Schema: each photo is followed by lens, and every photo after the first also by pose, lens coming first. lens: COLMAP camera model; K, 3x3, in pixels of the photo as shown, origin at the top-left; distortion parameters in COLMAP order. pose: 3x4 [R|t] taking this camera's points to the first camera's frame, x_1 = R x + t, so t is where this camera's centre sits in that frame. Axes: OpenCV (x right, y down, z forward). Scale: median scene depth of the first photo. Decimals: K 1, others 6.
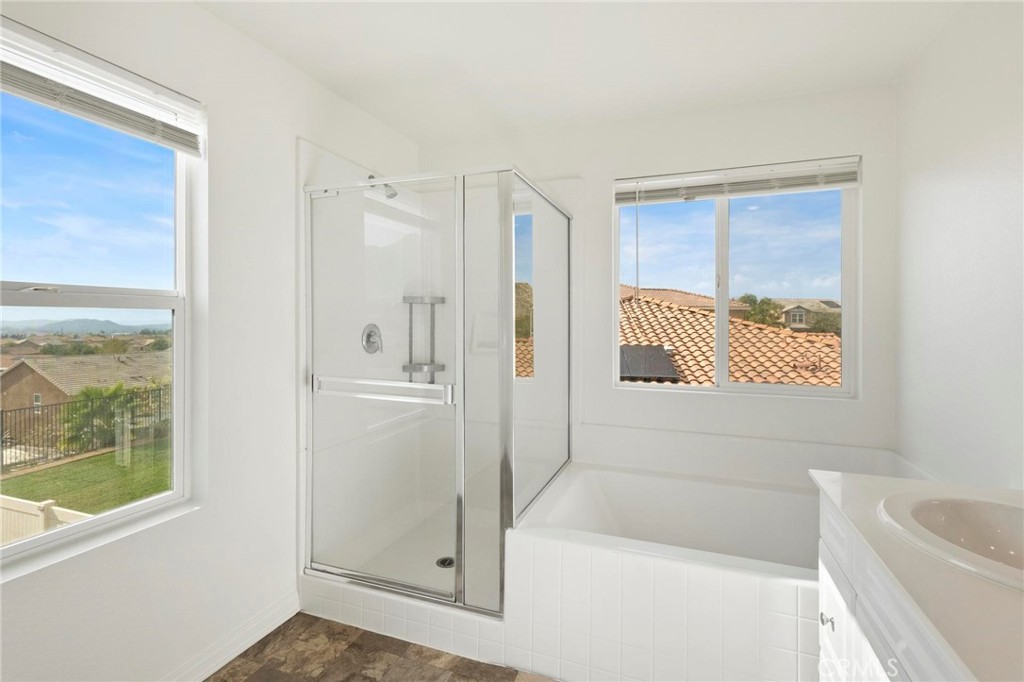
lens RADIAL K [[460.9, 0, 530.7], [0, 460.9, 322.3], [0, 0, 1]] dist [0.000172, -0.000255]
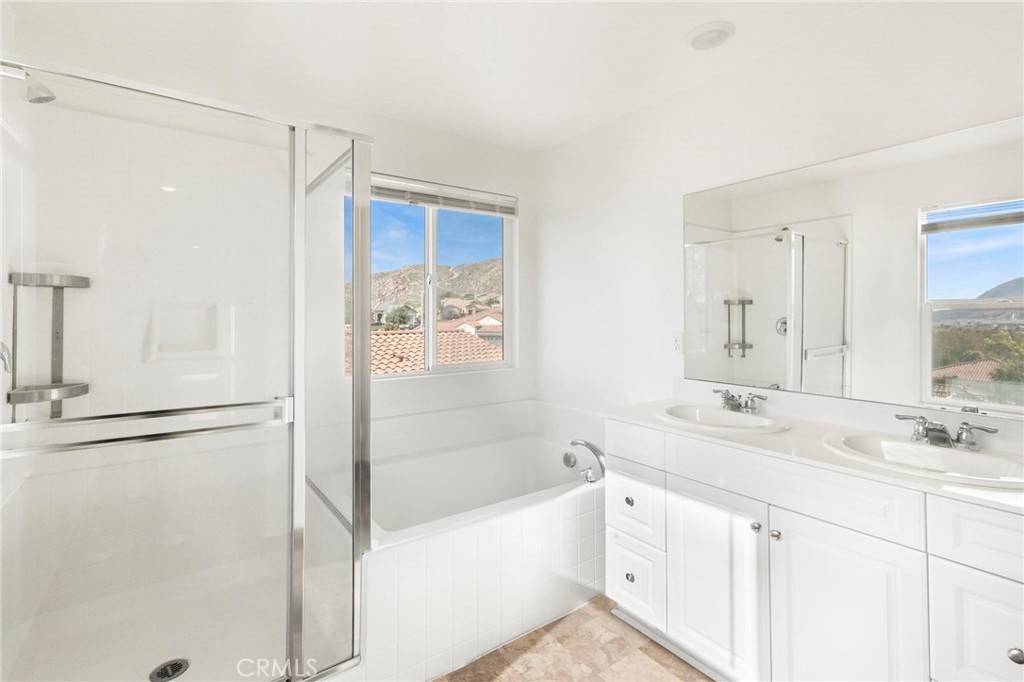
lens RADIAL K [[472.6, 0, 508.7], [0, 472.6, 313.4], [0, 0, 1]] dist [0.002912, 0.000433]
pose [[0.580637, 0.001993, 0.814160, -0.679085], [0.002094, 0.999990, -0.003942, -0.002363], [-0.814160, 0.003993, 0.580627, 0.261281]]
